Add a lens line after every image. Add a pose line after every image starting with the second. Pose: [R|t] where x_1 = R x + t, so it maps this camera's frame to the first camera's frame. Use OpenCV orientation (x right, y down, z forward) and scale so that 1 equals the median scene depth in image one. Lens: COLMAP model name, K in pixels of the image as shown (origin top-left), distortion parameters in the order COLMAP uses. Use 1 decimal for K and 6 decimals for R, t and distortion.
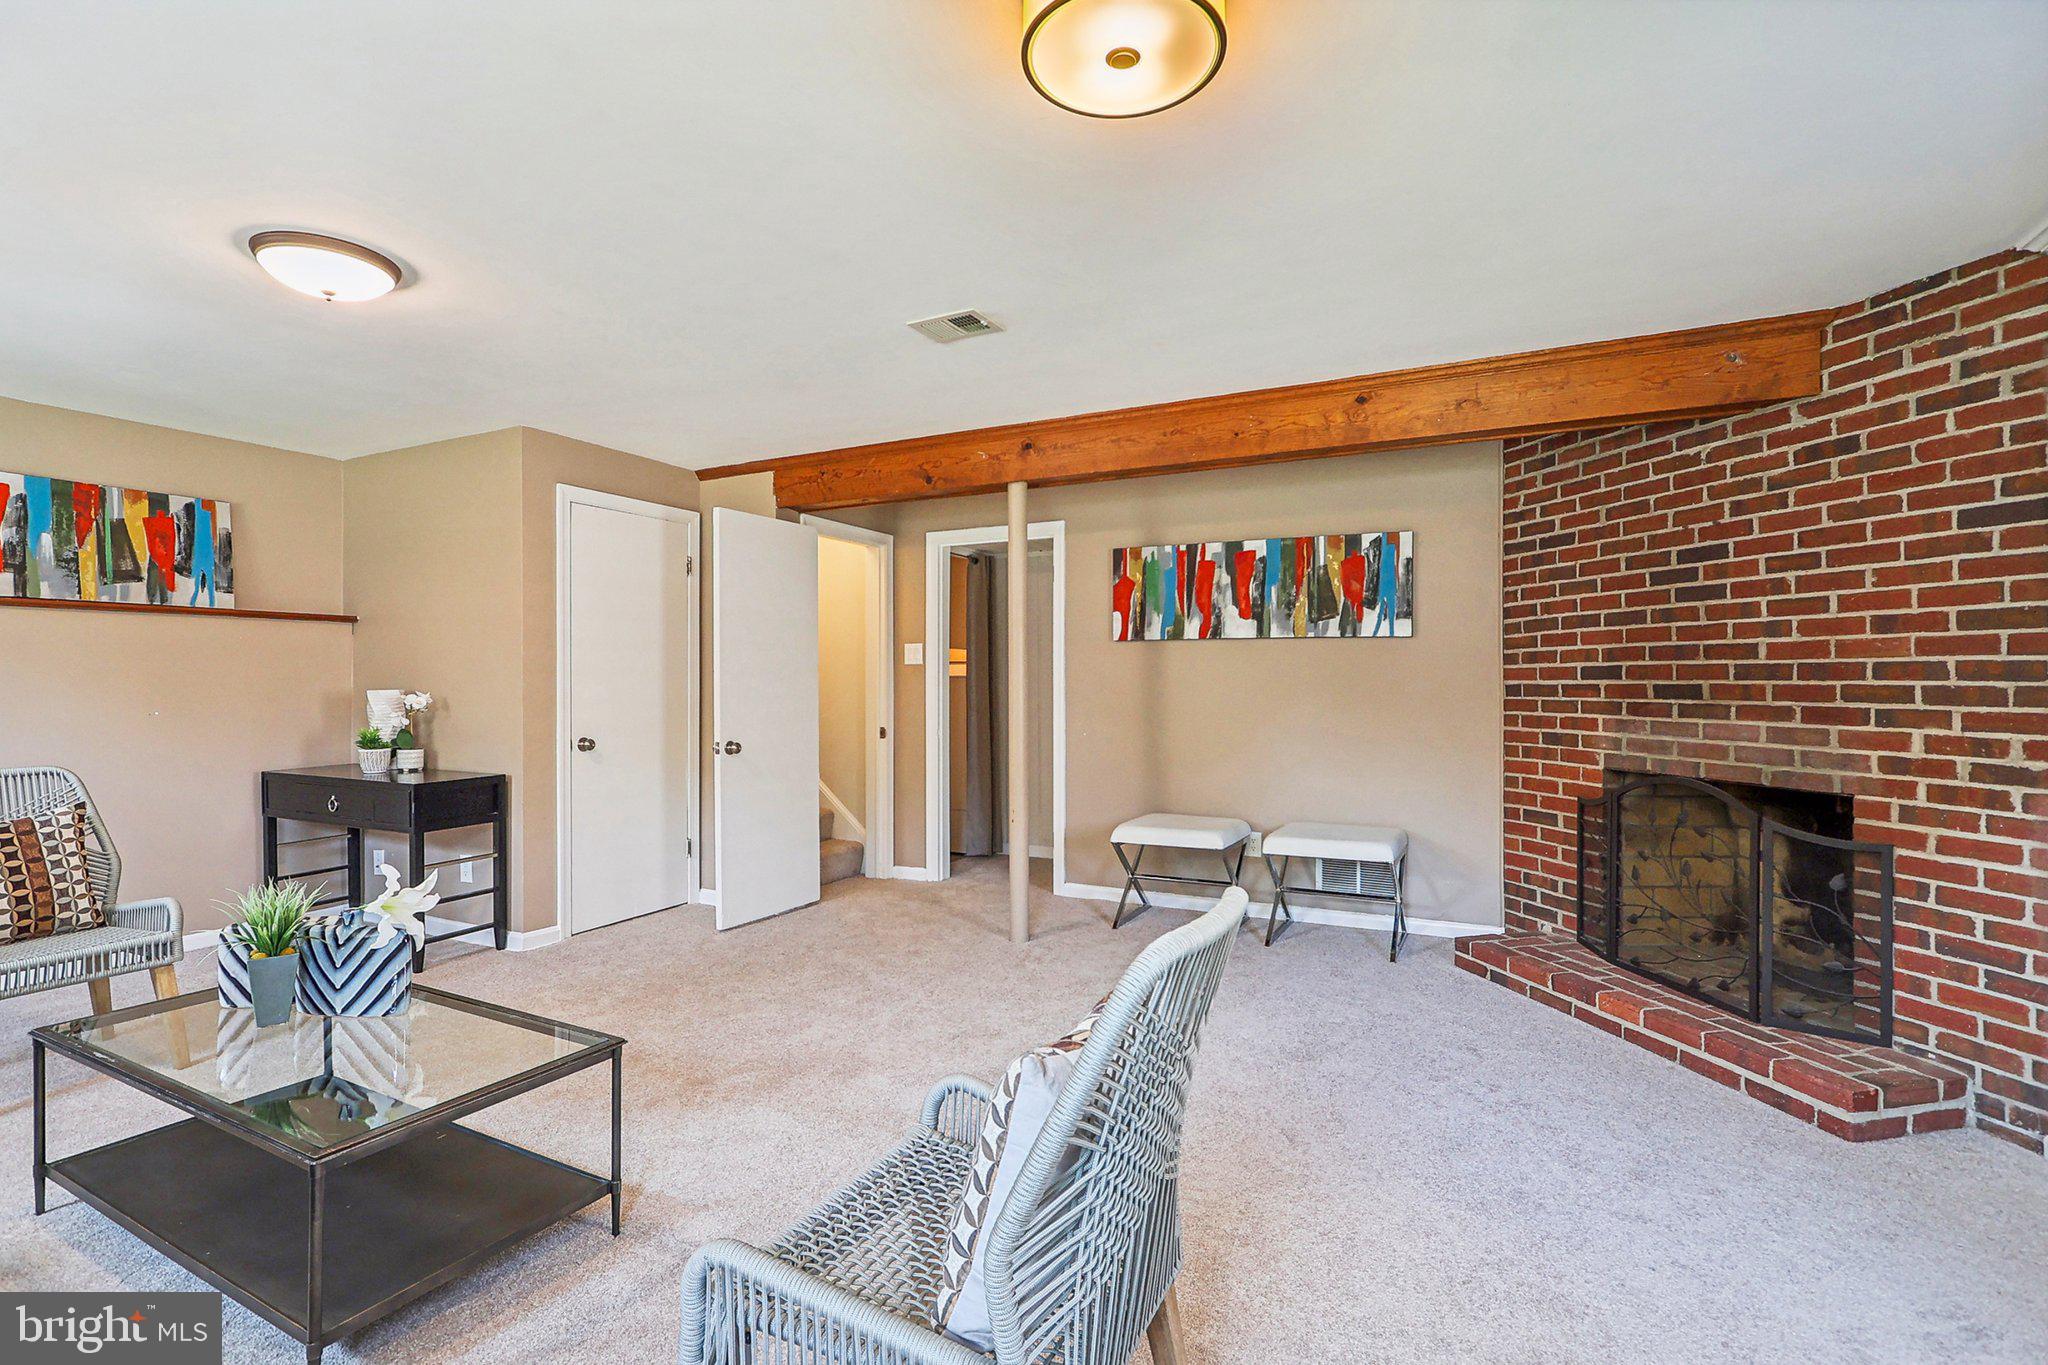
lens RADIAL K [[944.7, 0, 1026.8], [0, 944.7, 678.3], [0, 0, 1]] dist [0.000989, 0.000177]
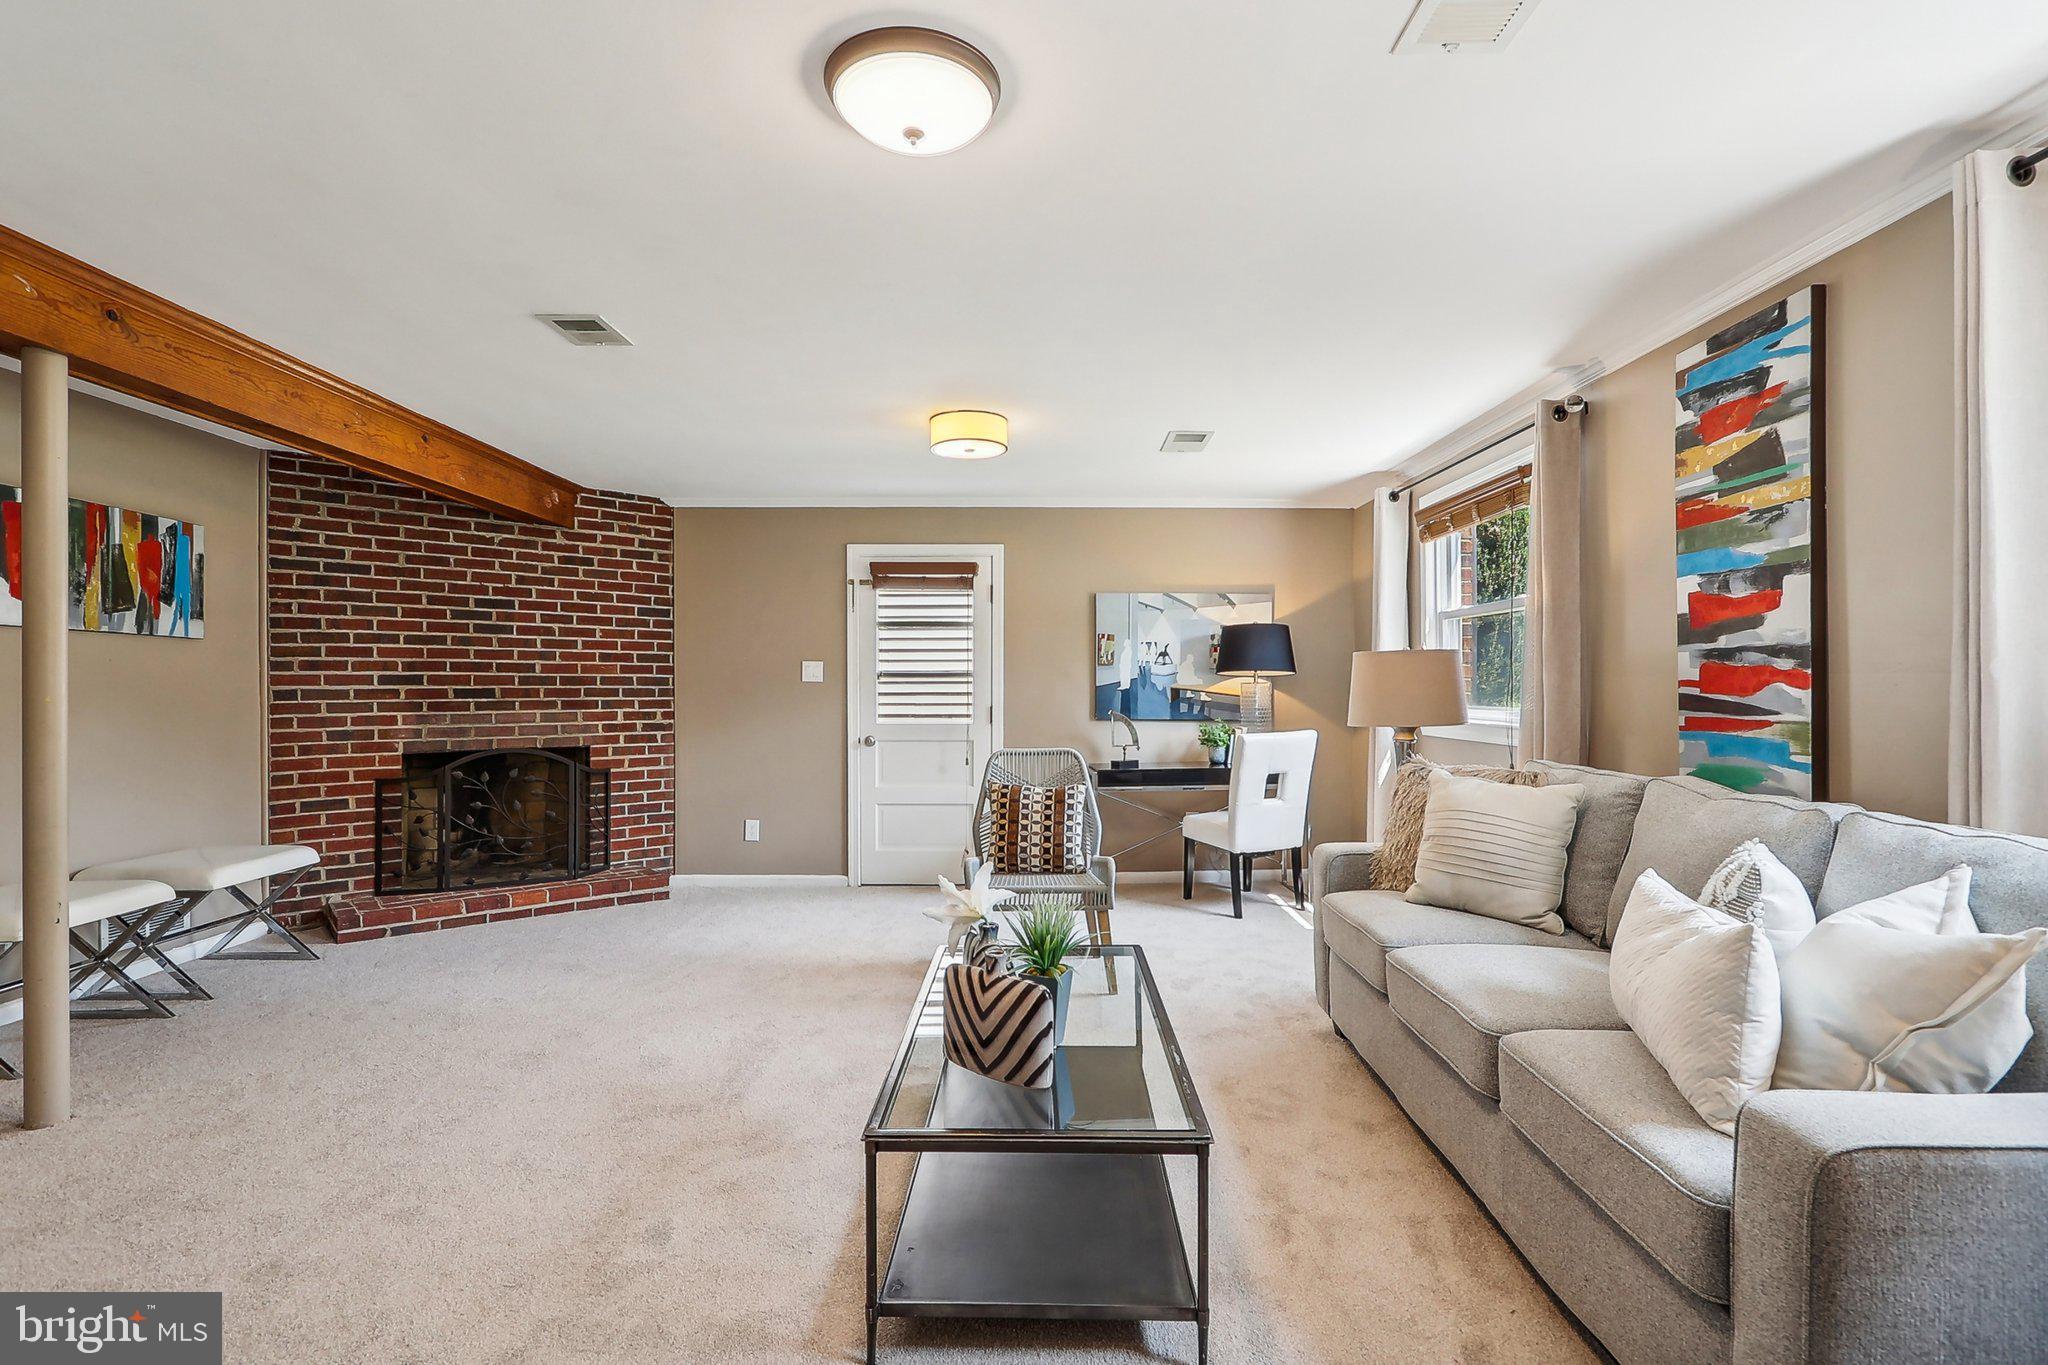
lens RADIAL K [[944.7, 0, 1027.7], [0, 944.7, 684.9], [0, 0, 1]] dist [0.000989, 0.000177]
pose [[-0.453242, 0.001812, 0.891386, -1.204829], [-0.000387, 0.999997, -0.002230, 0.004496], [-0.891388, -0.001355, -0.453240, 1.056404]]
